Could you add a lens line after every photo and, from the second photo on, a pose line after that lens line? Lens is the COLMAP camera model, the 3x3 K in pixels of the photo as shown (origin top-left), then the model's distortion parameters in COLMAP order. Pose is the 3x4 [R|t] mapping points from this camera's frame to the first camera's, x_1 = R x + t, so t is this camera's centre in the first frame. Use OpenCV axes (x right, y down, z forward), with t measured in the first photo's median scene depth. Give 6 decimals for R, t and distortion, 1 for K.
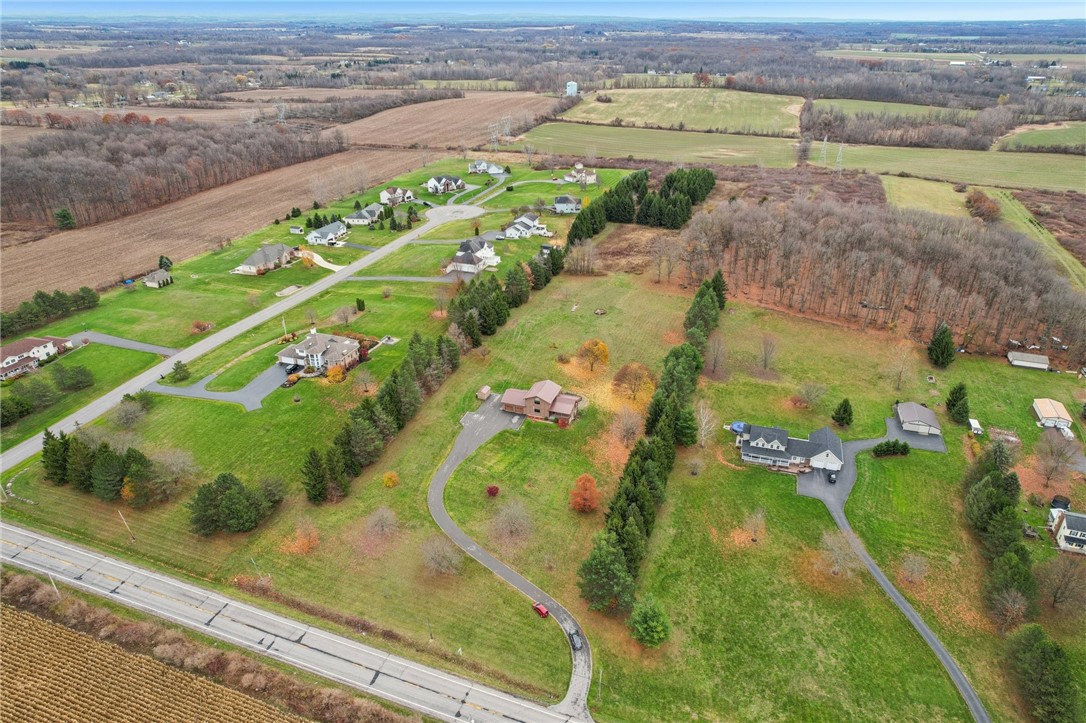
lens RADIAL K [[704.3, 0, 543.0], [0, 704.3, 361.5], [0, 0, 1]] dist [-0.075263, 0.066887]
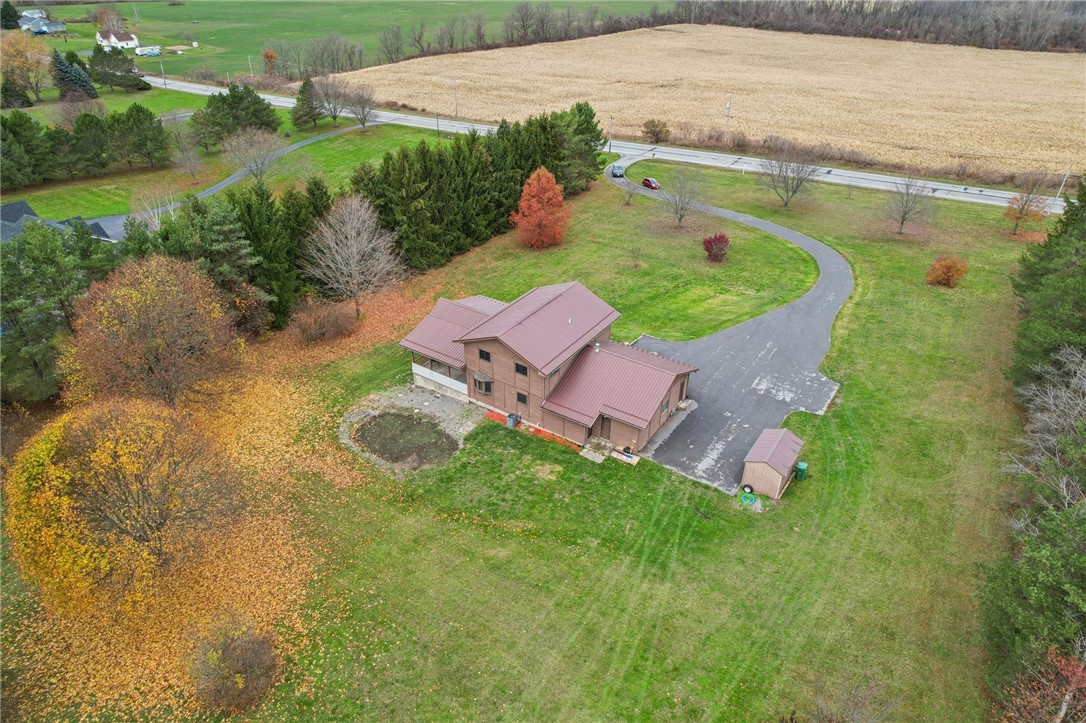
lens RADIAL K [[704.3, 0, 543.0], [0, 704.3, 361.5], [0, 0, 1]] dist [-0.075263, 0.066887]
pose [[-0.968005, -0.137477, 0.209918, -0.043586], [0.106926, 0.530820, 0.840712, -0.124889], [-0.227007, 0.836260, -0.499137, 0.846701]]
